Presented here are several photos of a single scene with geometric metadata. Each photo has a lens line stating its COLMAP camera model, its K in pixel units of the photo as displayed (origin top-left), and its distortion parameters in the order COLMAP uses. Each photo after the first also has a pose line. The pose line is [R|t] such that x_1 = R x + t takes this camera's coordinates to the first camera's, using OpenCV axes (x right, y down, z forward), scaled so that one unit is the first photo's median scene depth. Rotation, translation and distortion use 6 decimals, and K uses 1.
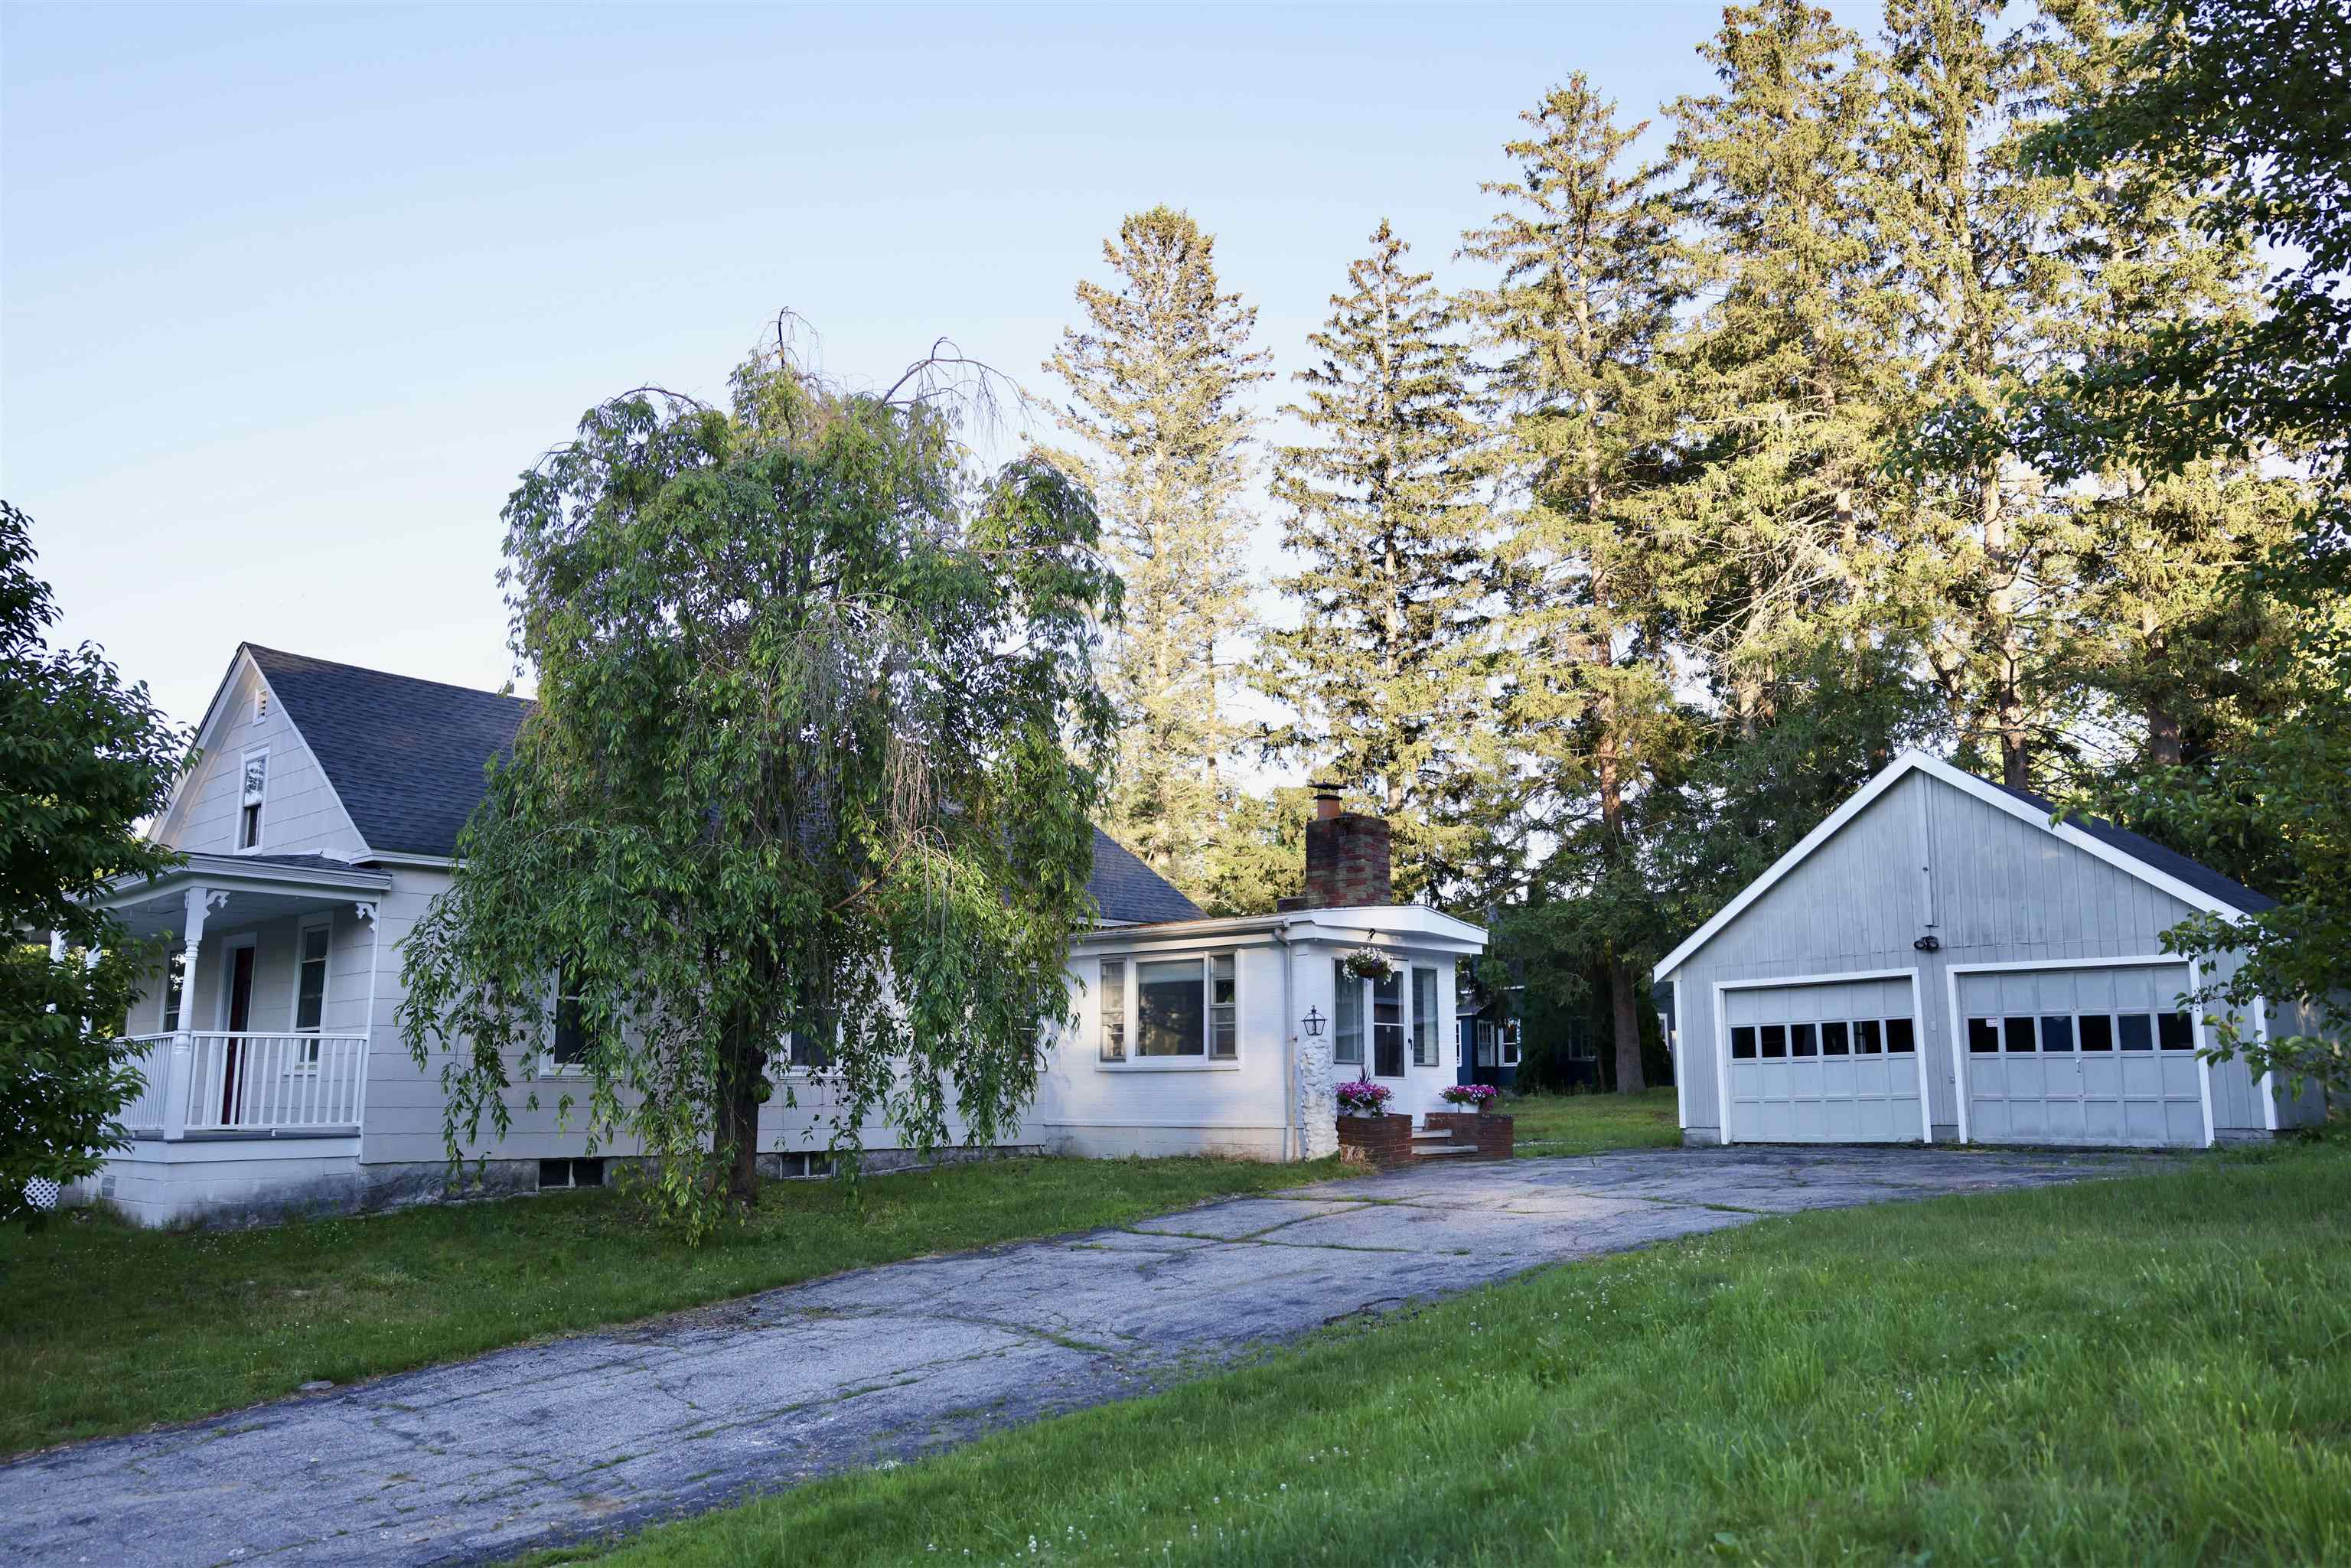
lens RADIAL K [[1750.0, 0, 1175.5], [0, 1750.0, 784.0], [0, 0, 1]] dist [-0.109756, 0.139947]
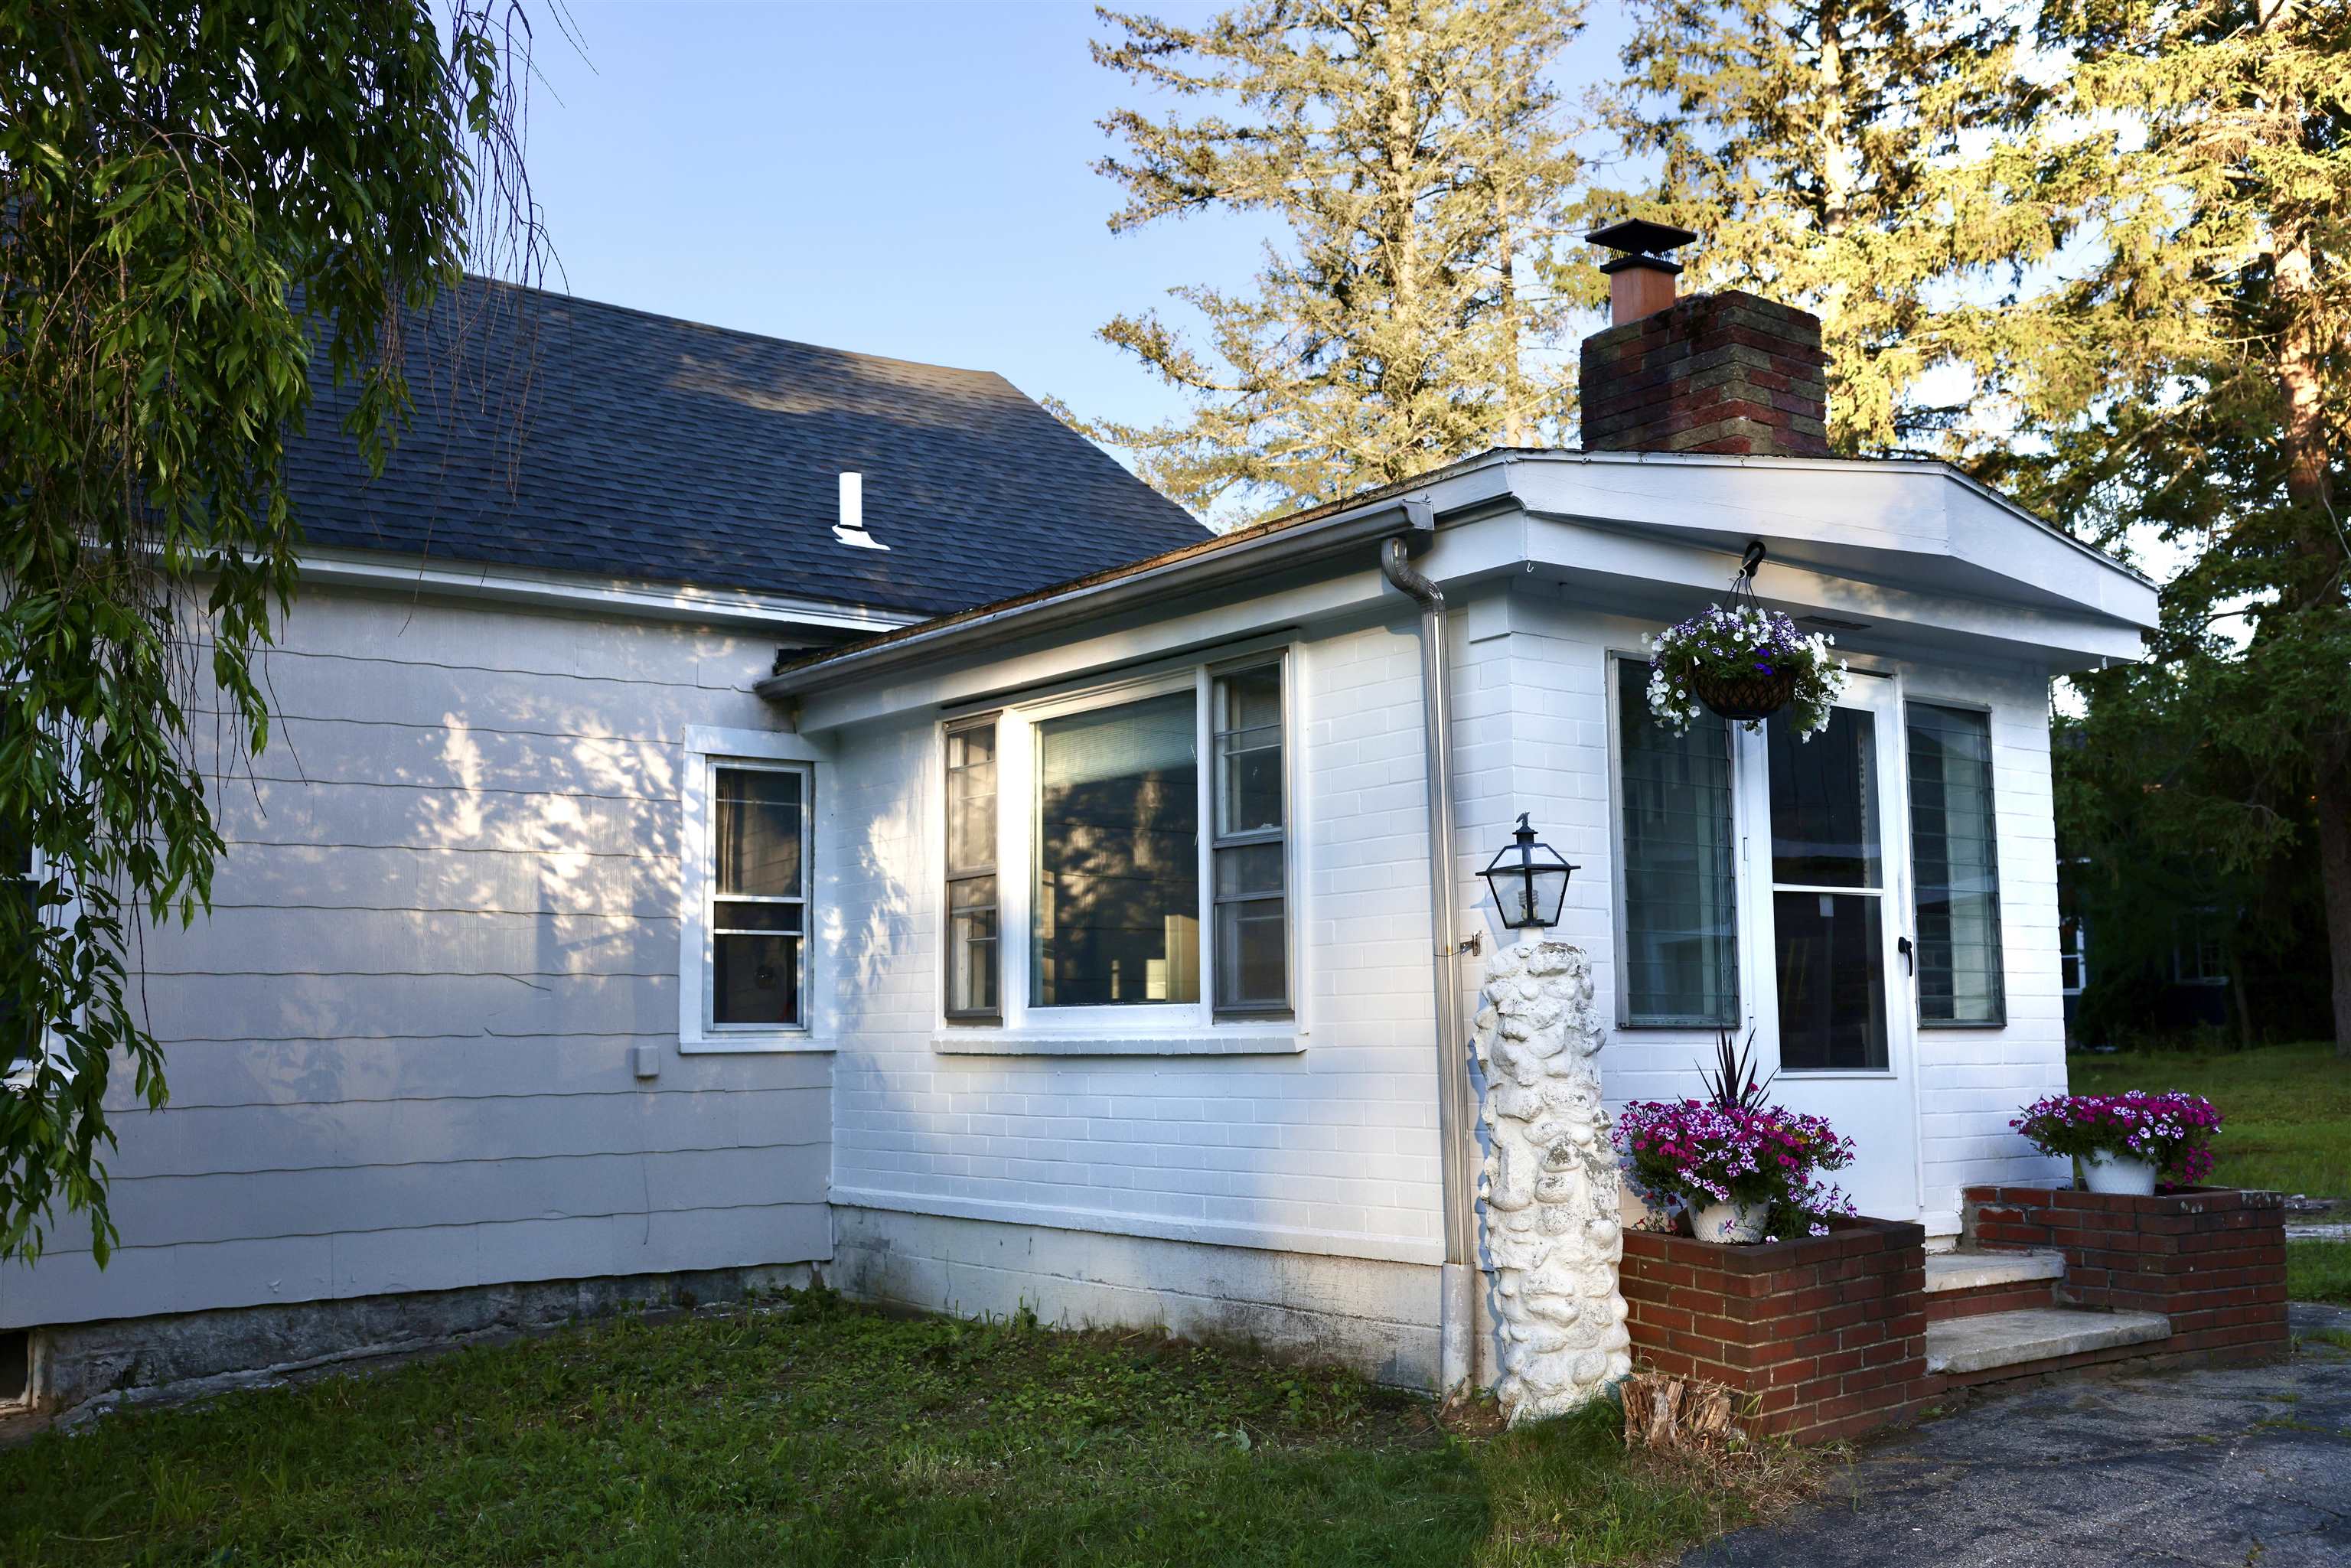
lens RADIAL K [[2268.1, 0, 1175.5], [0, 2268.1, 784.0], [0, 0, 1]] dist [-0.027729, 0.086750]
pose [[0.985319, -0.031396, -0.167812, 0.077836], [0.042442, 0.997133, 0.062648, 0.090562], [0.165364, -0.068850, 0.983826, 0.602067]]
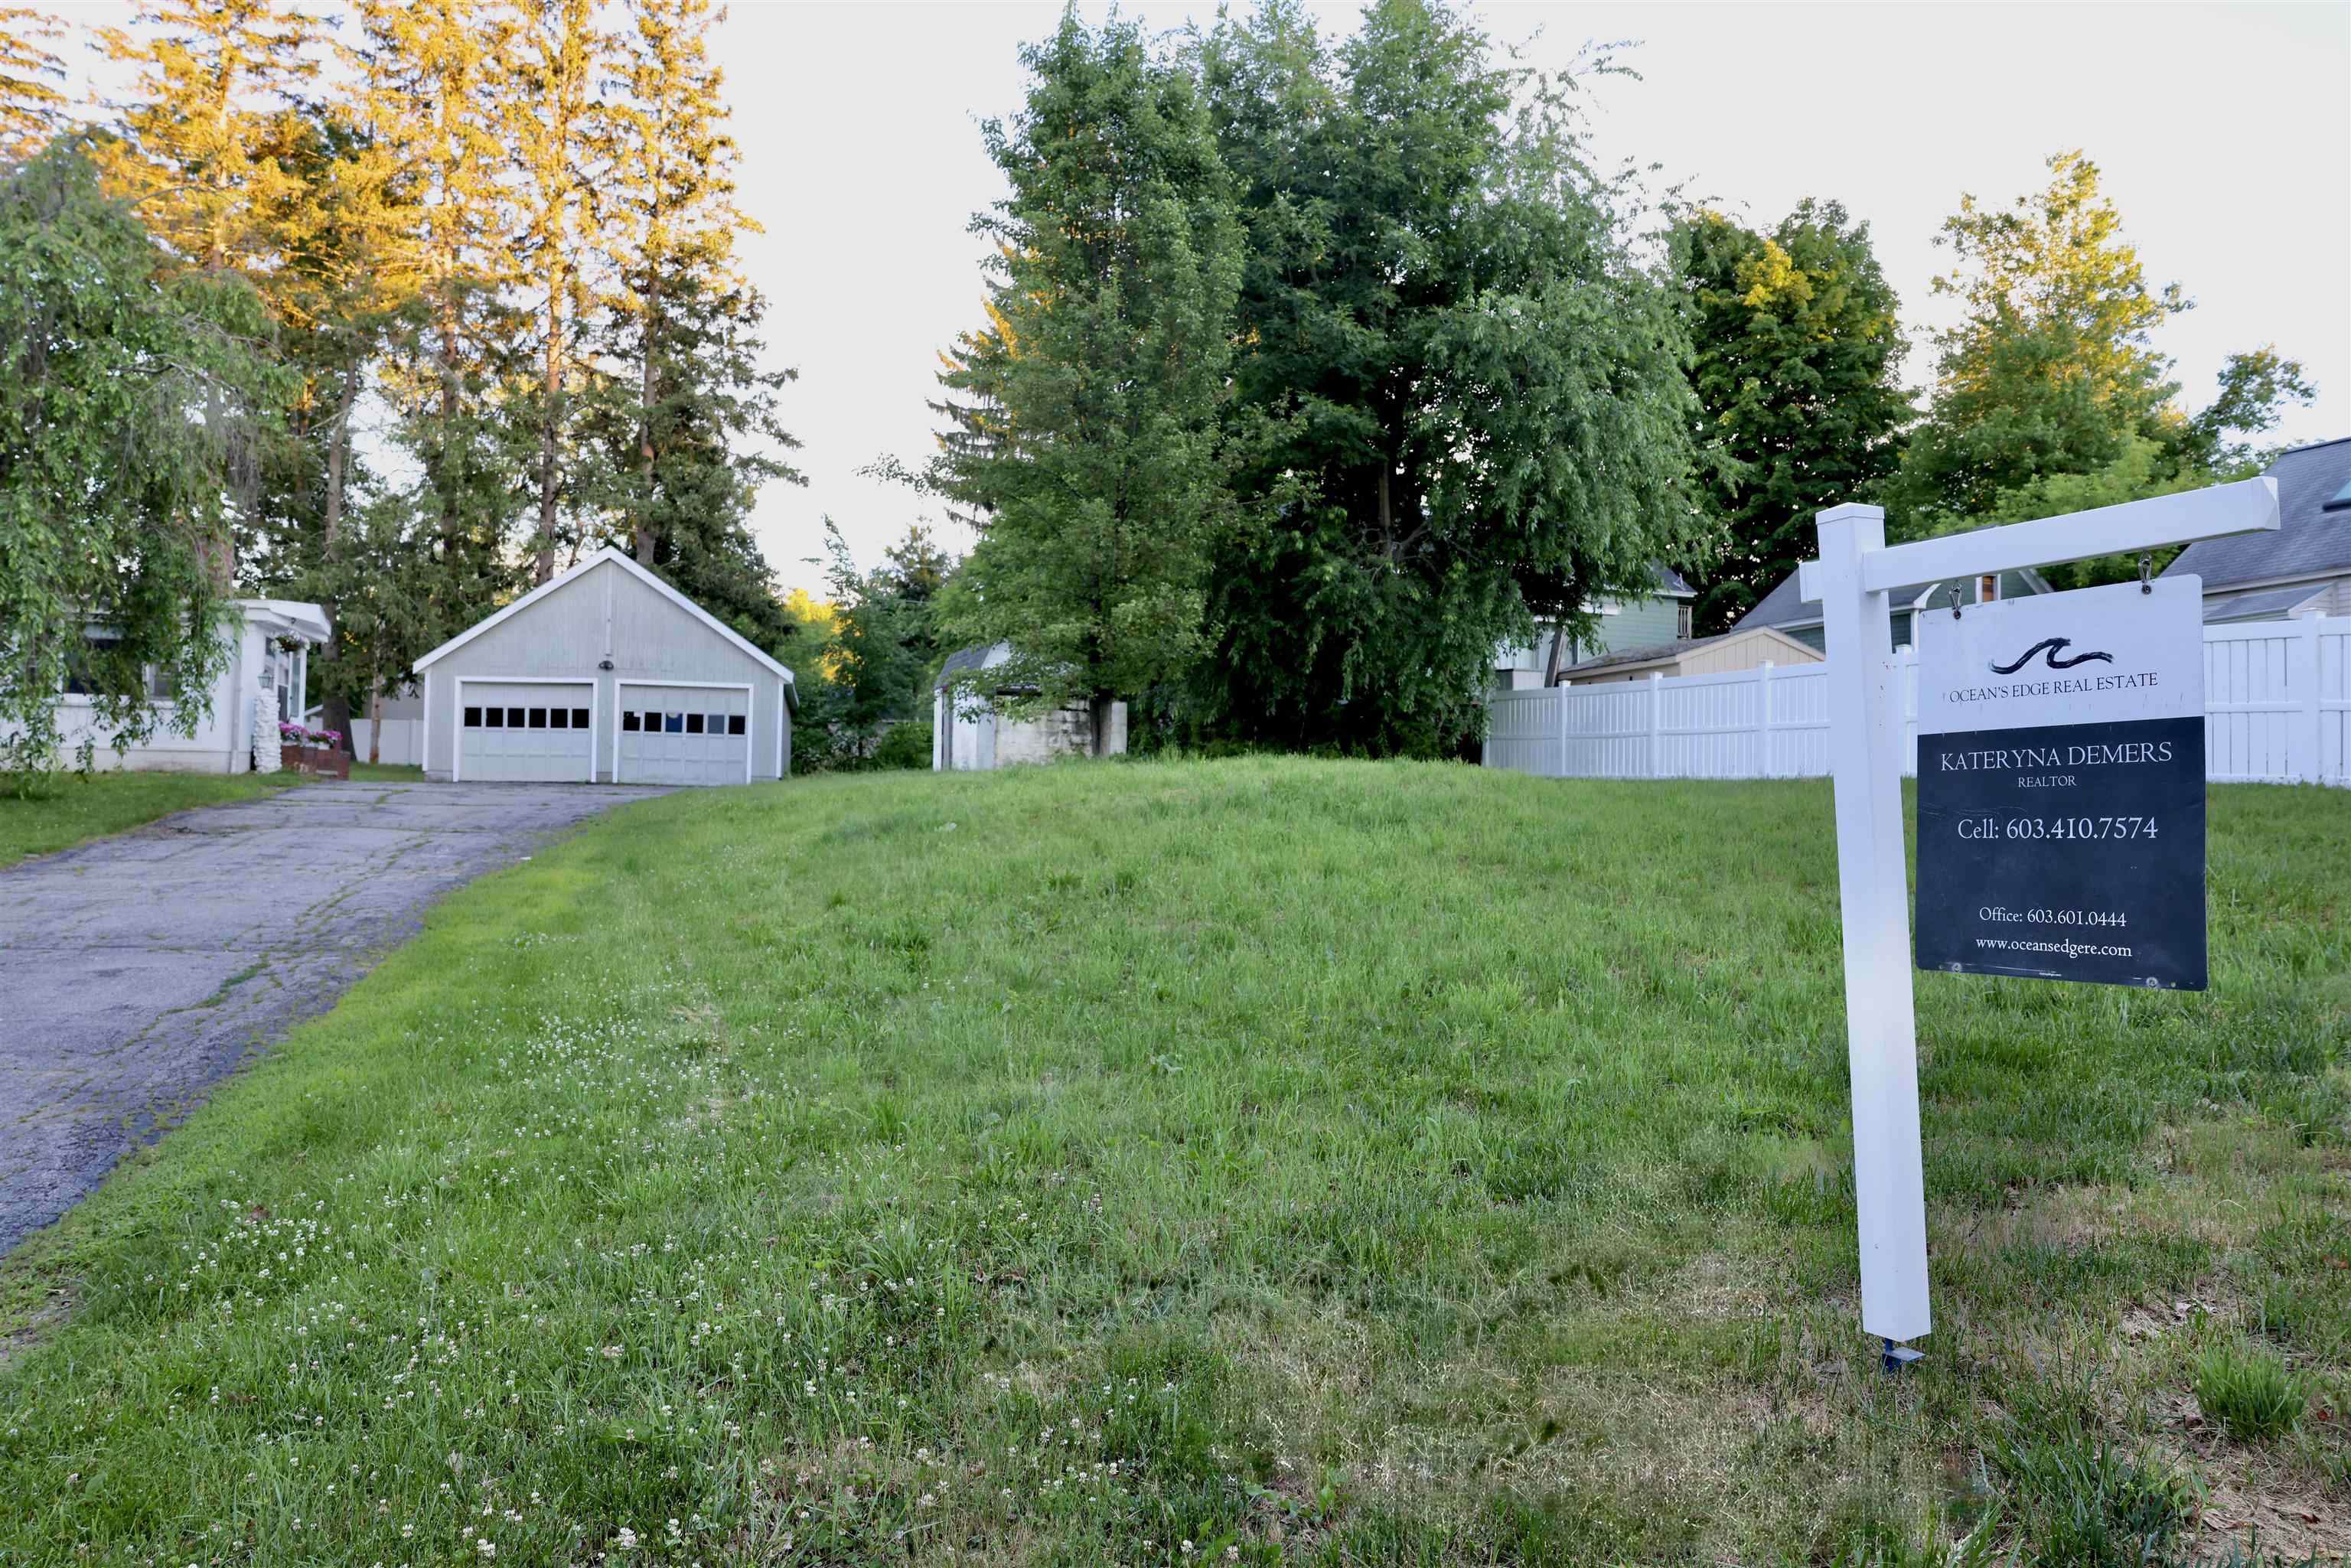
lens RADIAL K [[1609.0, 0, 1175.5], [0, 1609.0, 784.0], [0, 0, 1]] dist [-0.117494, 0.097206]
pose [[0.544307, 0.032120, 0.838271, -0.539800], [-0.165291, 0.983784, 0.069631, 0.007861], [-0.822441, -0.176460, 0.540790, -0.301317]]
